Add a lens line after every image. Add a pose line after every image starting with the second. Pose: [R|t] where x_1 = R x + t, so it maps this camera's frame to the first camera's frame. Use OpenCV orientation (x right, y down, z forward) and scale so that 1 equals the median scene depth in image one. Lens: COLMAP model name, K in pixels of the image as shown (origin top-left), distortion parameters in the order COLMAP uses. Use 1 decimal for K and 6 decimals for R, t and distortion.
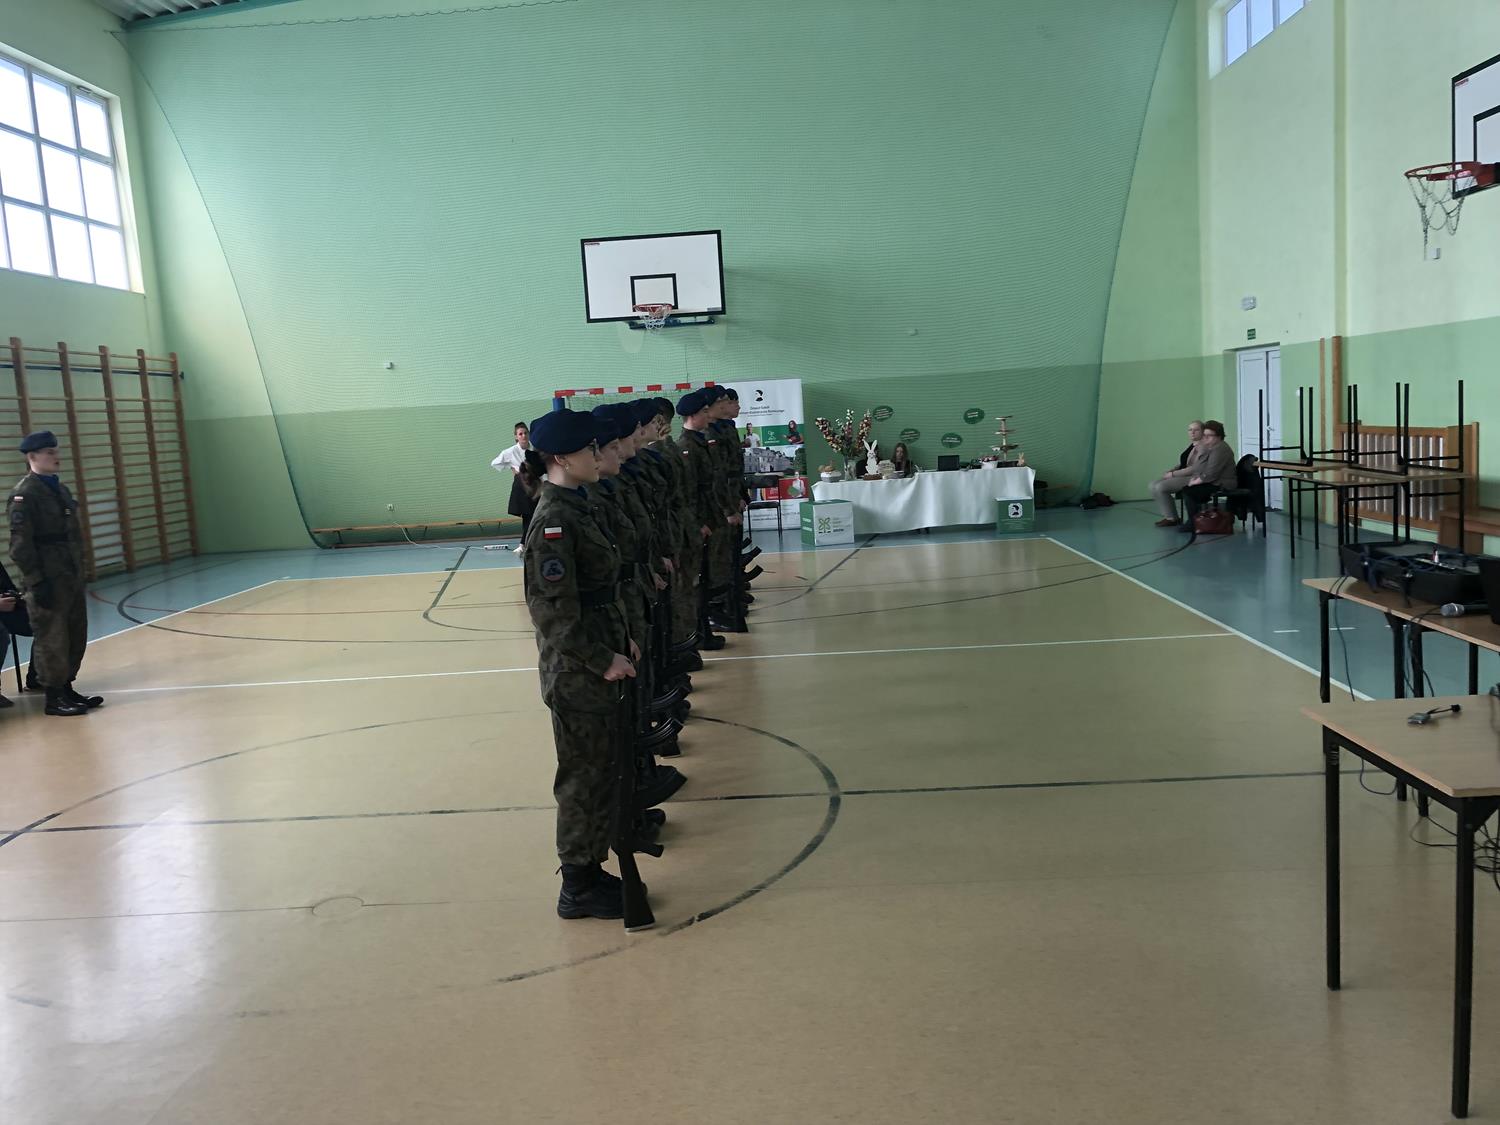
lens RADIAL K [[1235.1, 0, 726.8], [0, 1235.1, 557.0], [0, 0, 1]] dist [0.024714, -0.022598]
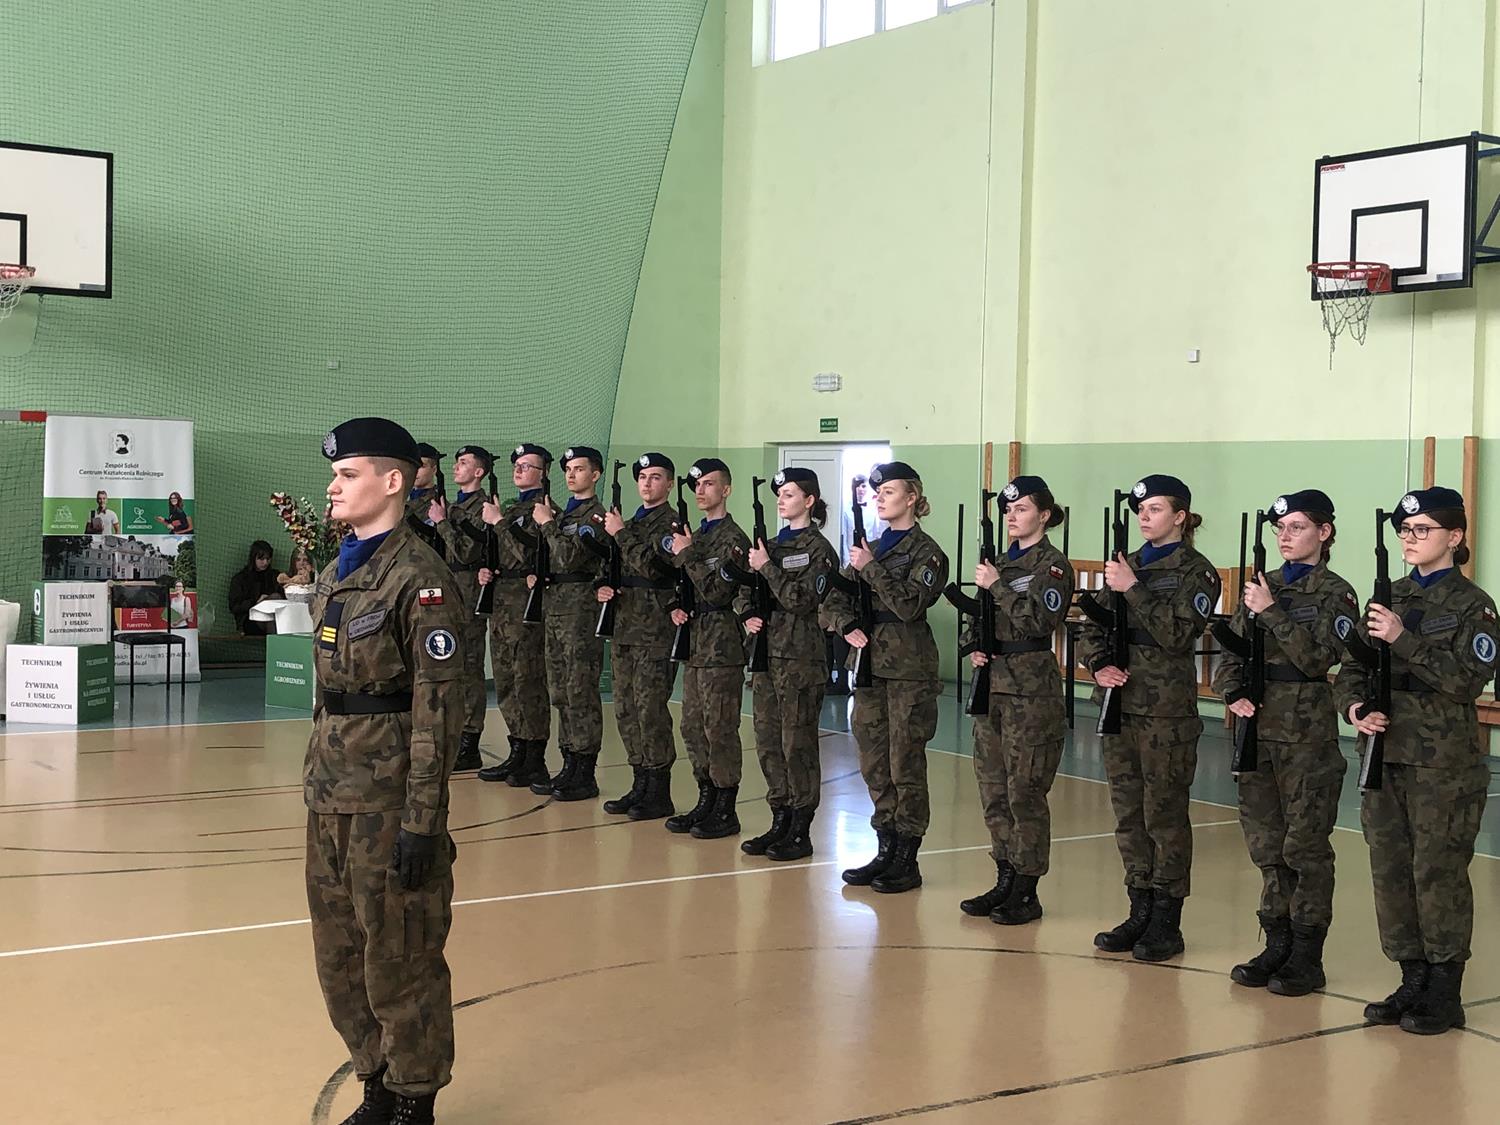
lens RADIAL K [[2088.8, 0, 746.9], [0, 2088.8, 522.1], [0, 0, 1]] dist [0.039633, 0.000000]
pose [[0.795798, 0.067176, 0.601824, -0.348704], [0.000041, 0.993822, -0.110986, 0.012345], [-0.605562, 0.088347, 0.790879, 0.073438]]
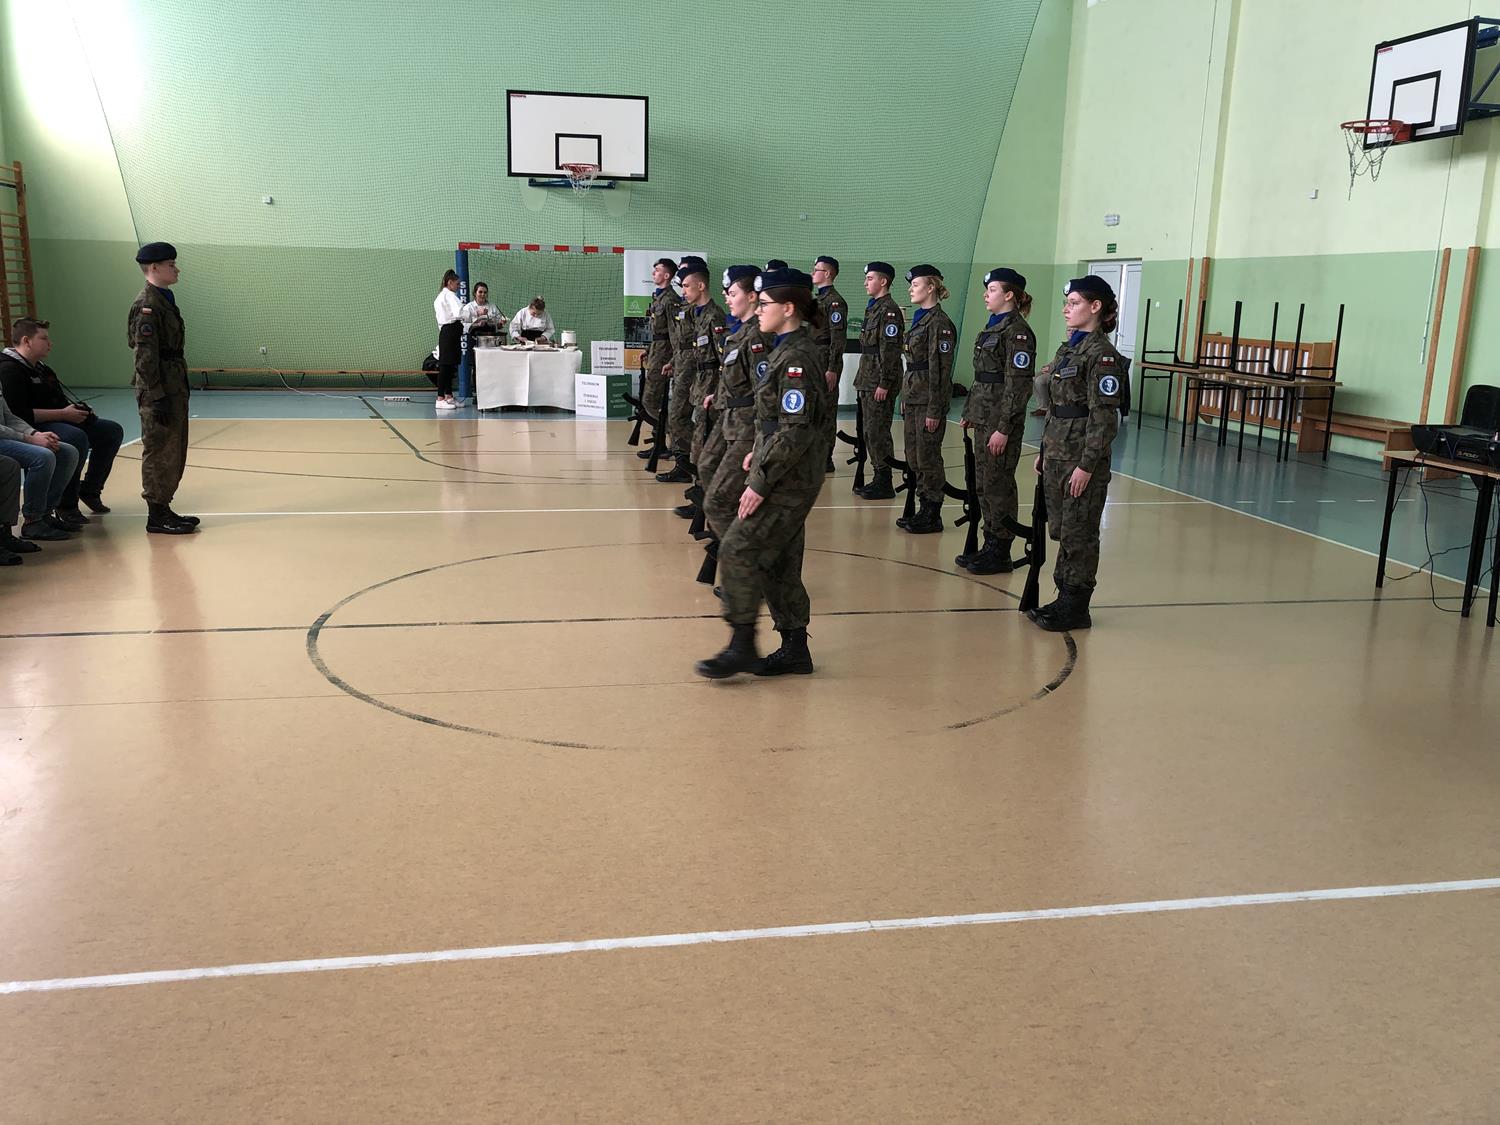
lens RADIAL K [[1235.1, 0, 727.8], [0, 1235.1, 557.5], [0, 0, 1]] dist [0.024714, -0.022598]
pose [[0.972106, 0.031954, 0.232355, -0.167803], [-0.053978, 0.994563, 0.089054, 0.017311], [-0.228246, -0.099112, 0.968546, -0.033694]]
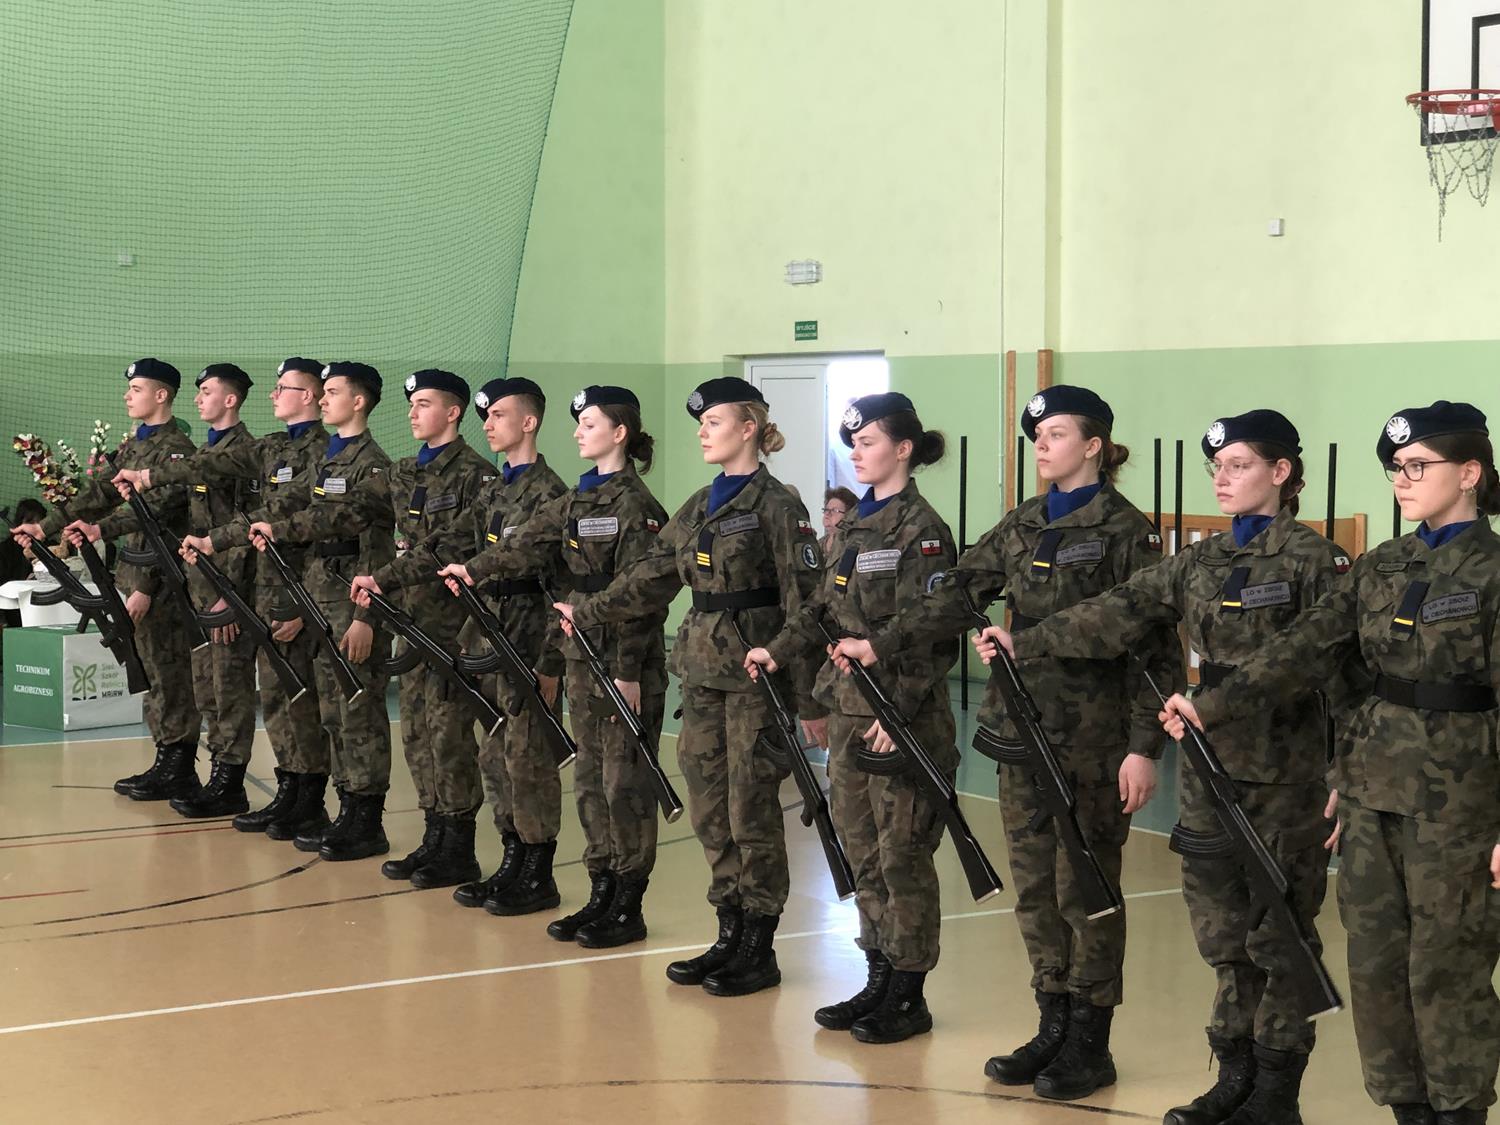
lens RADIAL K [[2714.9, 0, 761.4], [0, 2714.9, 523.4], [0, 0, 1]] dist [0.040043, 0.000000]
pose [[0.810624, 0.043603, 0.583941, -0.271874], [0.010858, 0.995933, -0.089439, 0.006587], [-0.585466, 0.078842, 0.806854, 0.081435]]
